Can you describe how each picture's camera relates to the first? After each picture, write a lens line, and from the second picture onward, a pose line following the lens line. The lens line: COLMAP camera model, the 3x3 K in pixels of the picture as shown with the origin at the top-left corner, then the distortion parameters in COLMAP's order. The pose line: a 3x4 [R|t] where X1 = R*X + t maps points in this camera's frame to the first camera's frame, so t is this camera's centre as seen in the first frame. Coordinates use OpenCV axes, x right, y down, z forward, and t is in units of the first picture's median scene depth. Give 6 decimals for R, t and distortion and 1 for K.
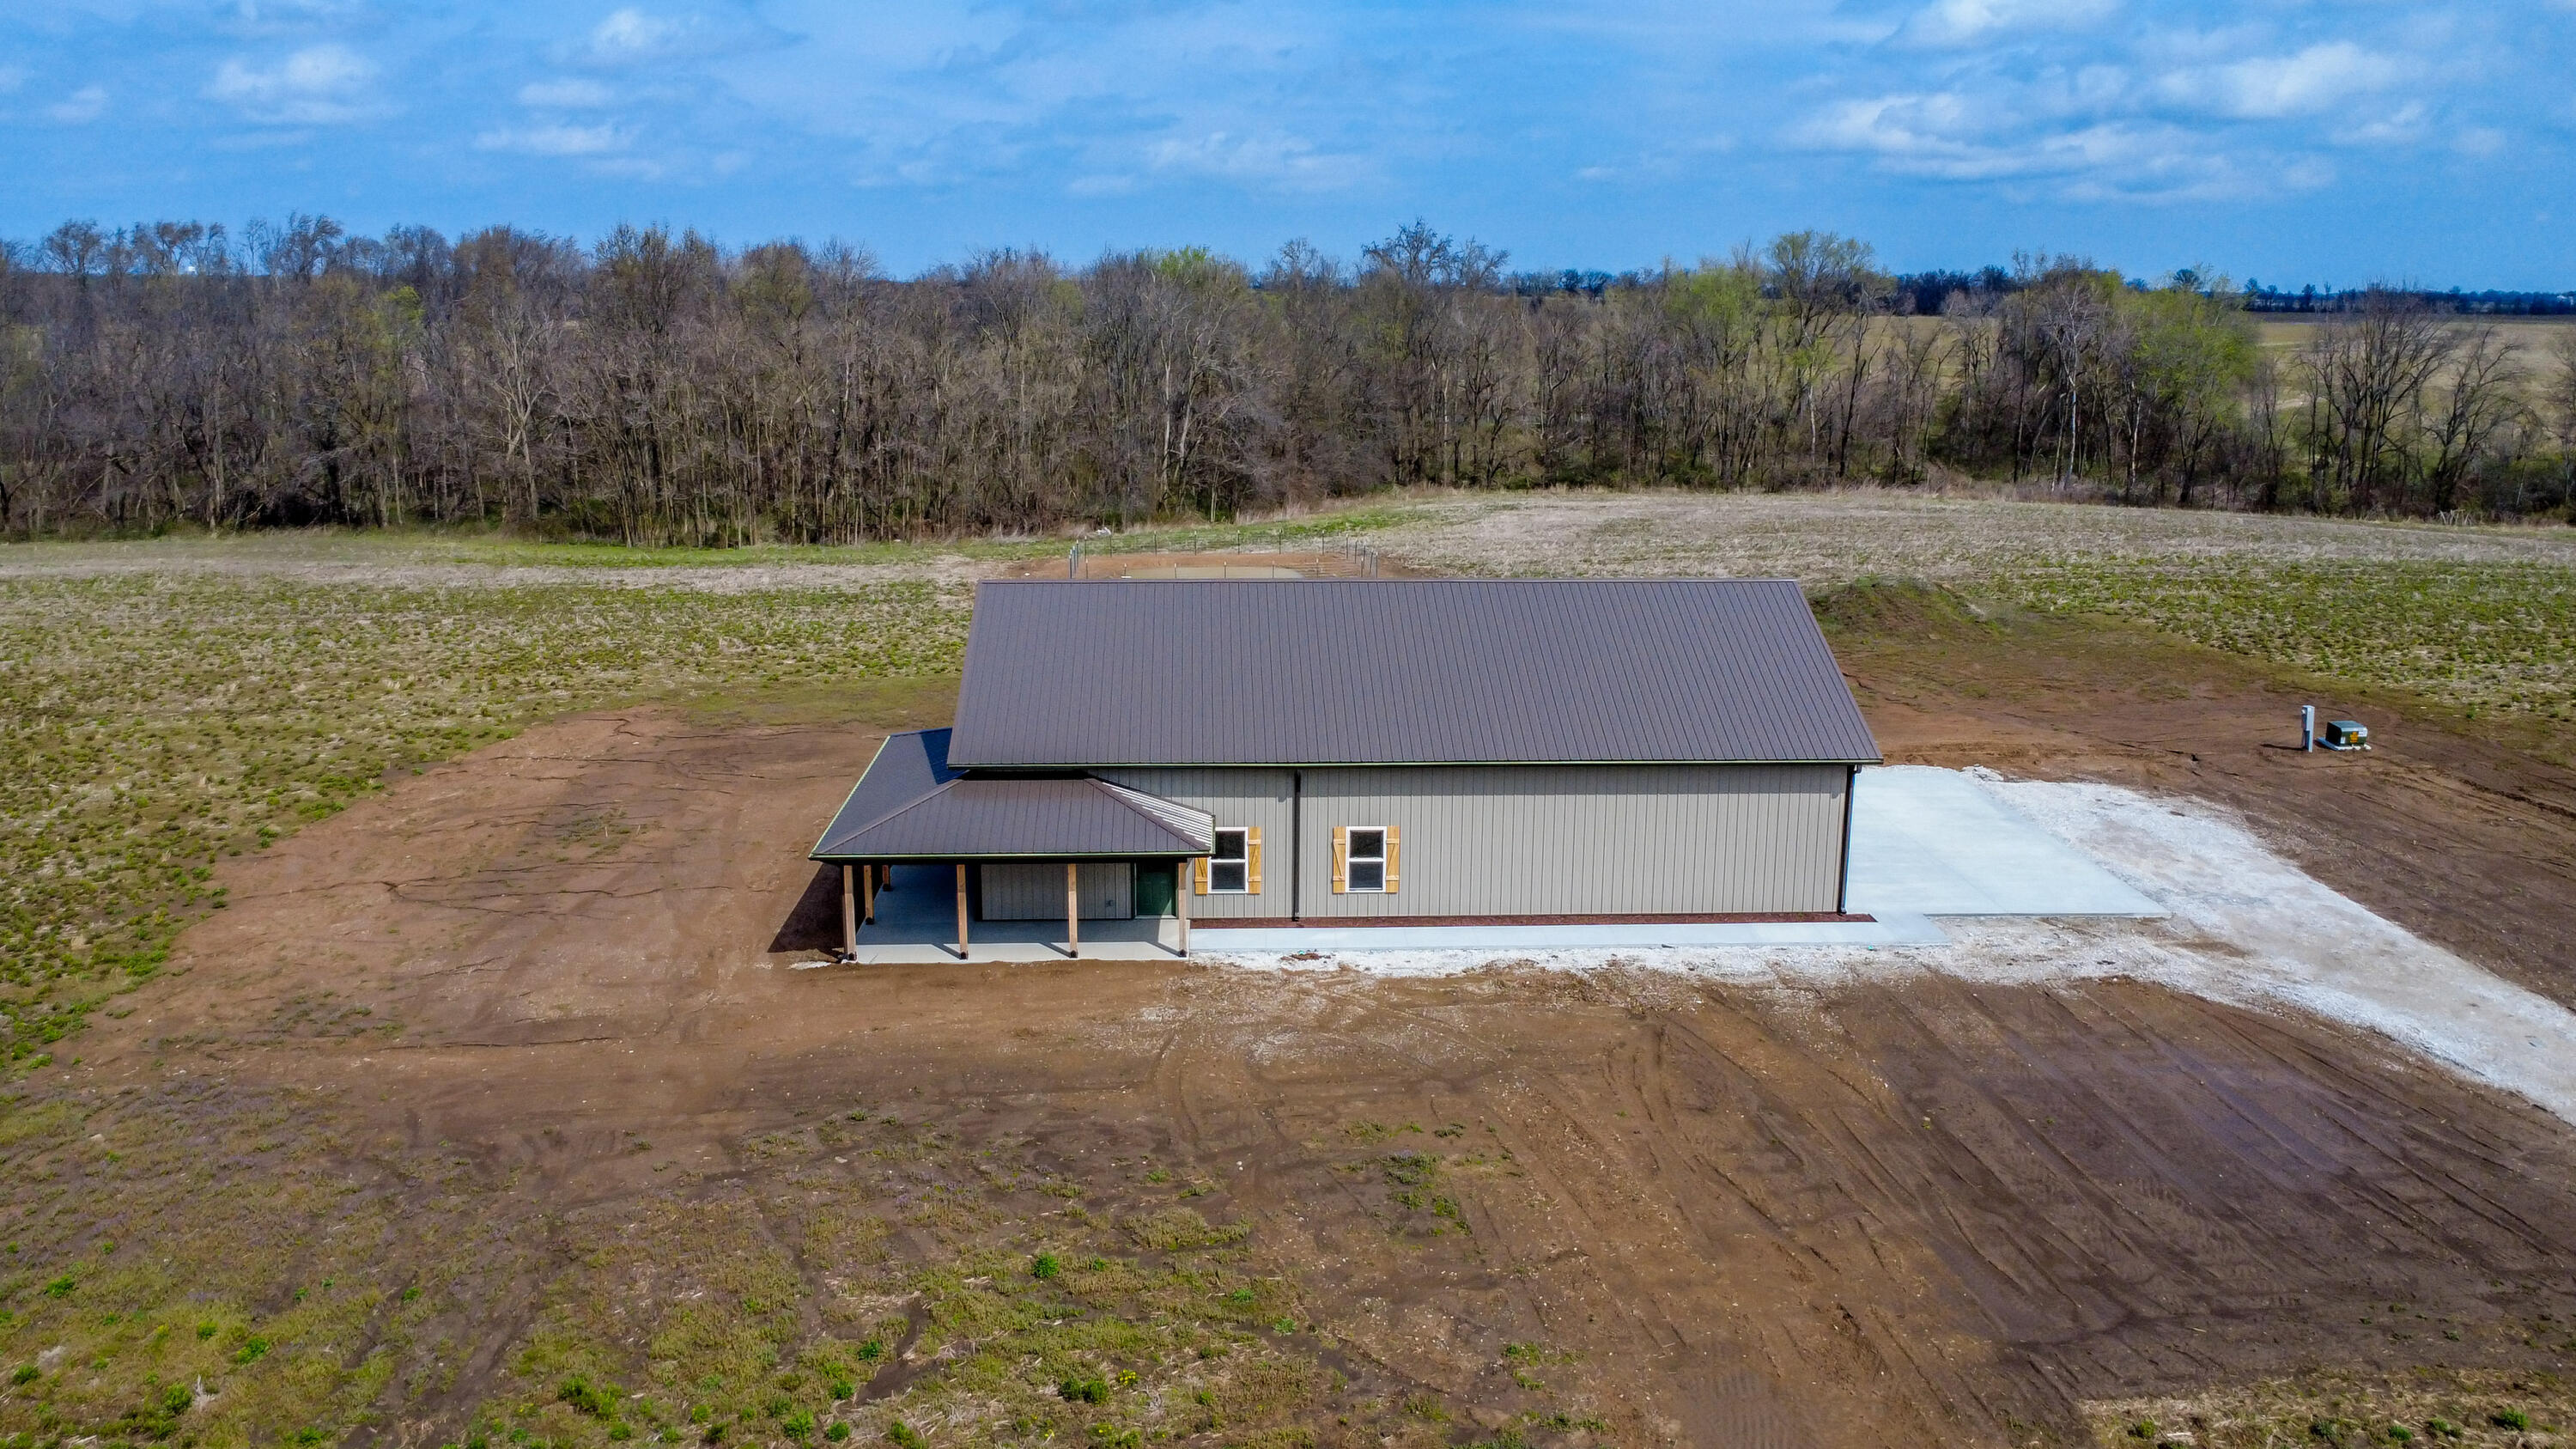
lens RADIAL K [[1950.3, 0, 1288.0], [0, 1950.3, 724.5], [0, 0, 1]] dist [0.002539, 0.001376]
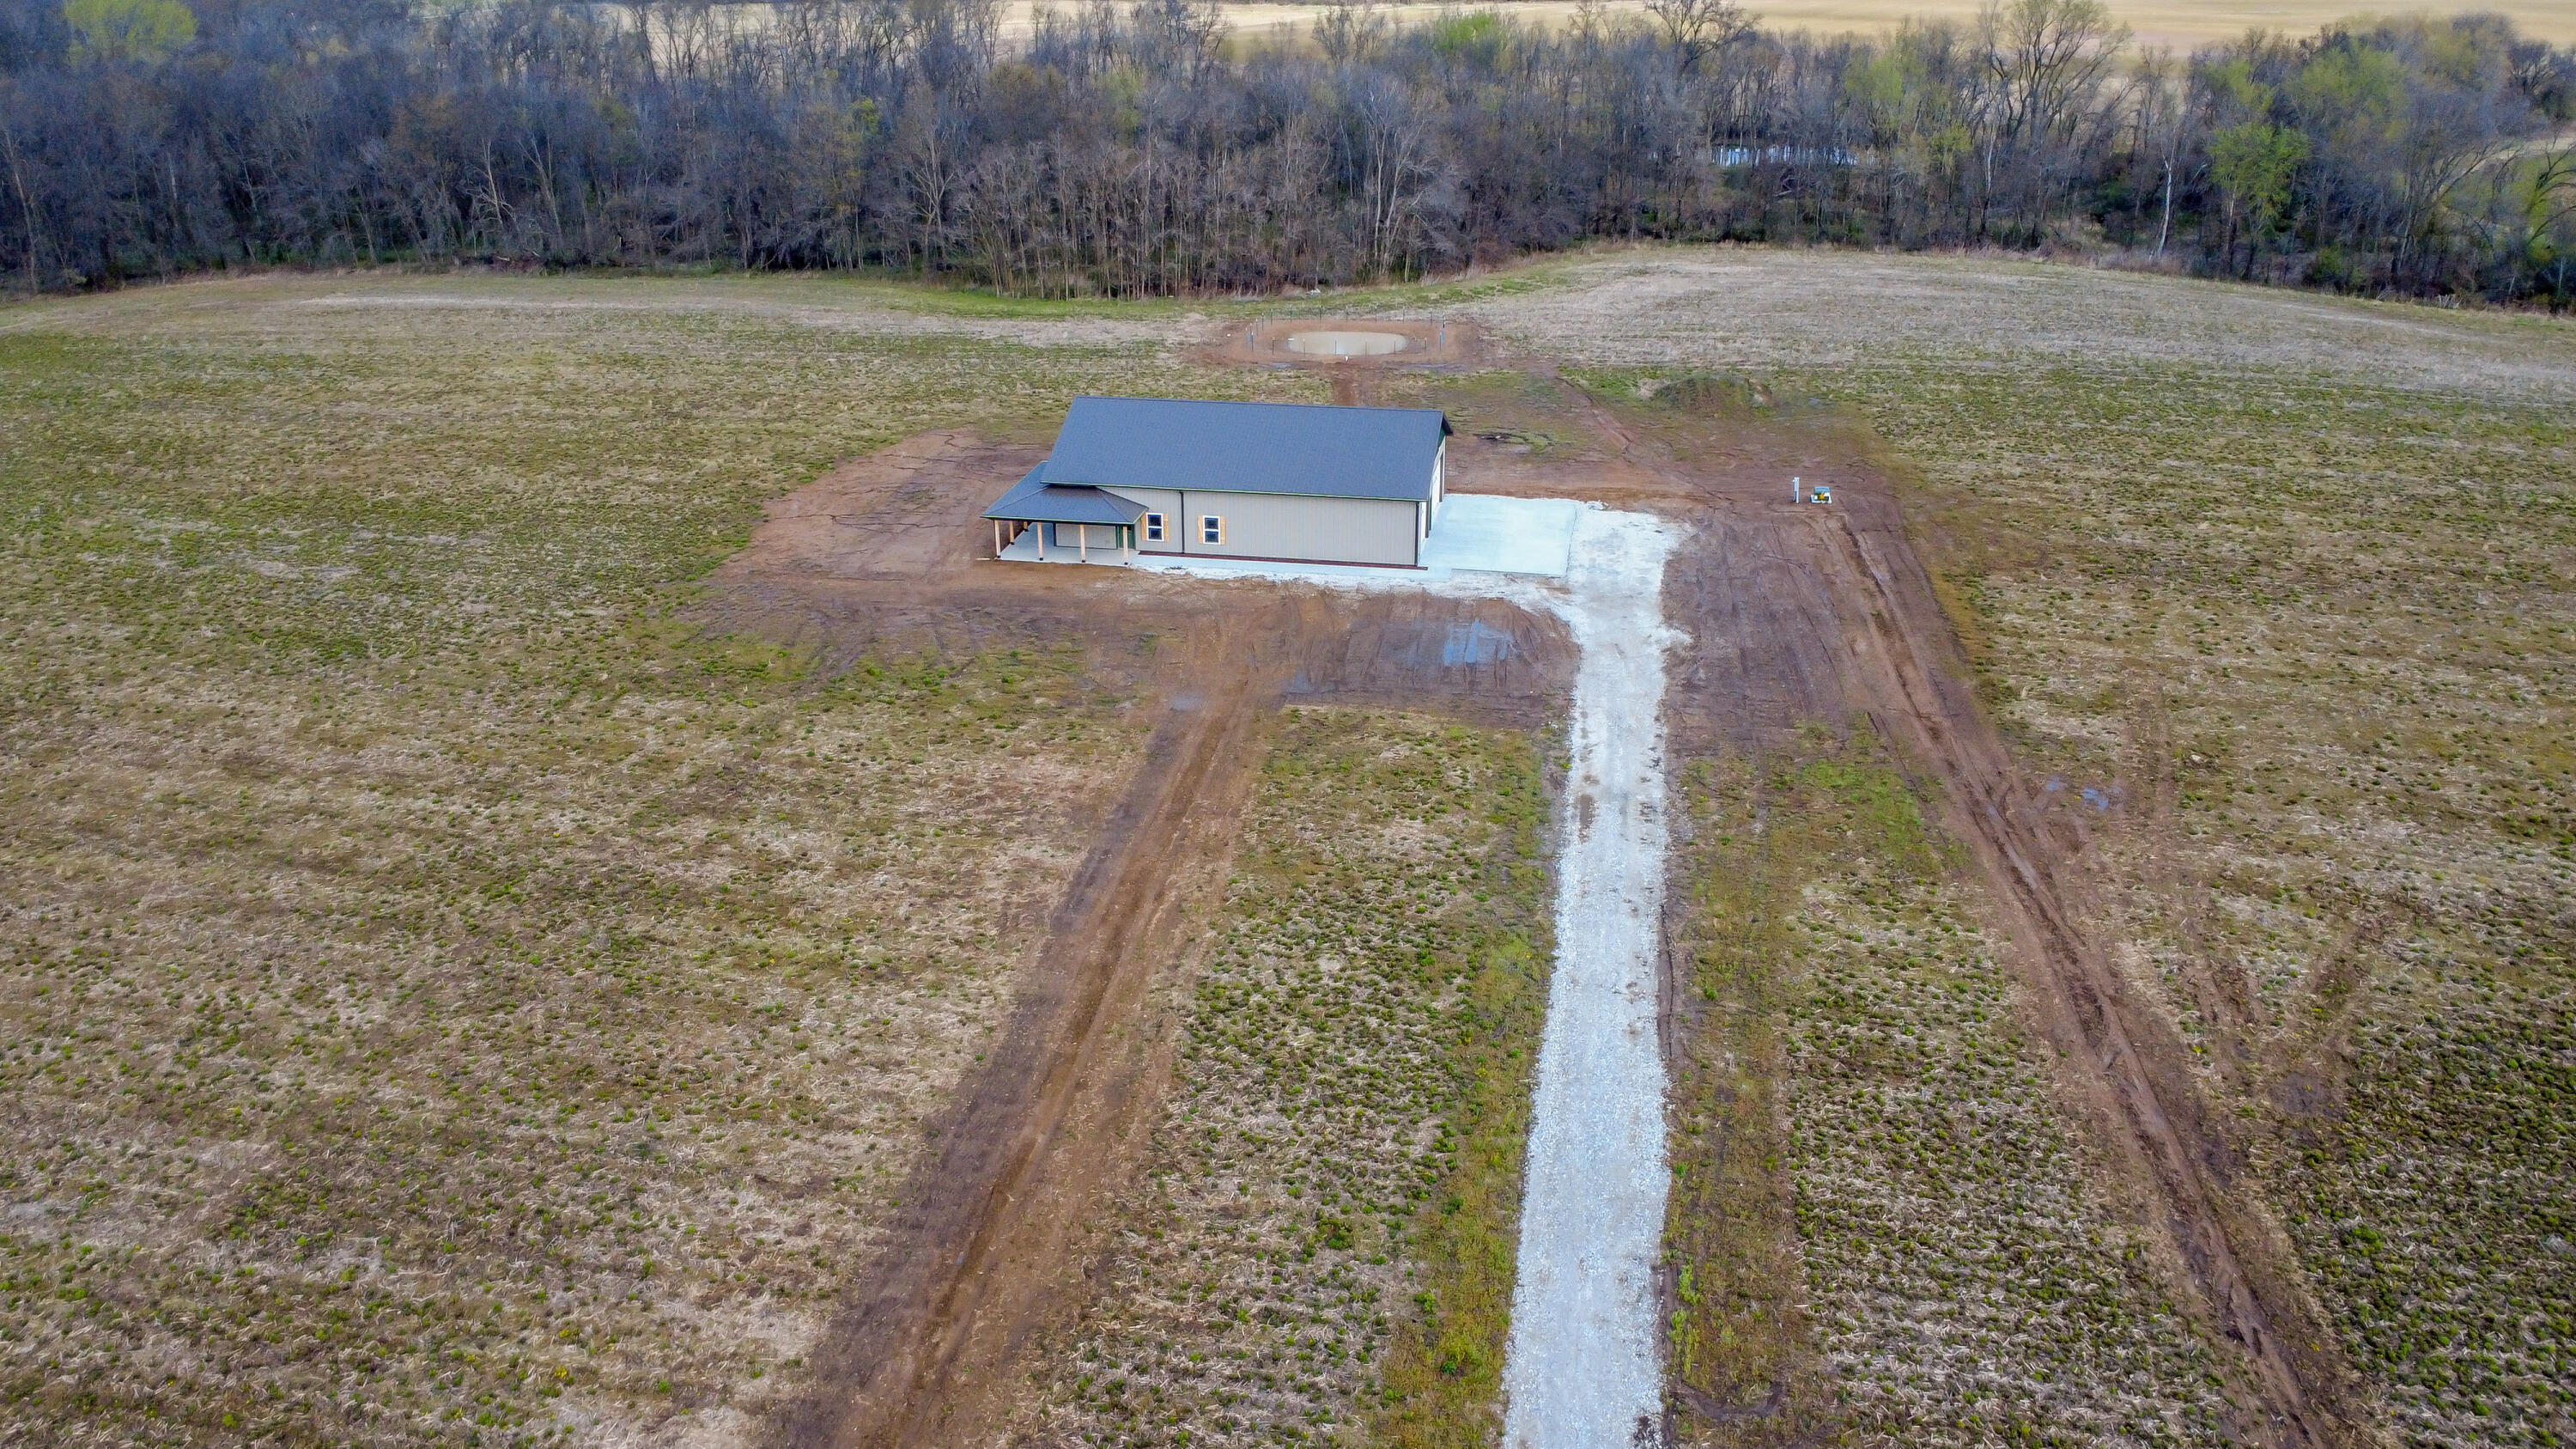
lens RADIAL K [[1925.7, 0, 1288.0], [0, 1925.7, 724.5], [0, 0, 1]] dist [0.005334, -0.005399]
pose [[0.973712, 0.080769, -0.212981, 0.645613], [-0.042106, 0.982731, 0.180183, -0.123642], [0.223856, -0.166479, 0.960299, -1.258424]]
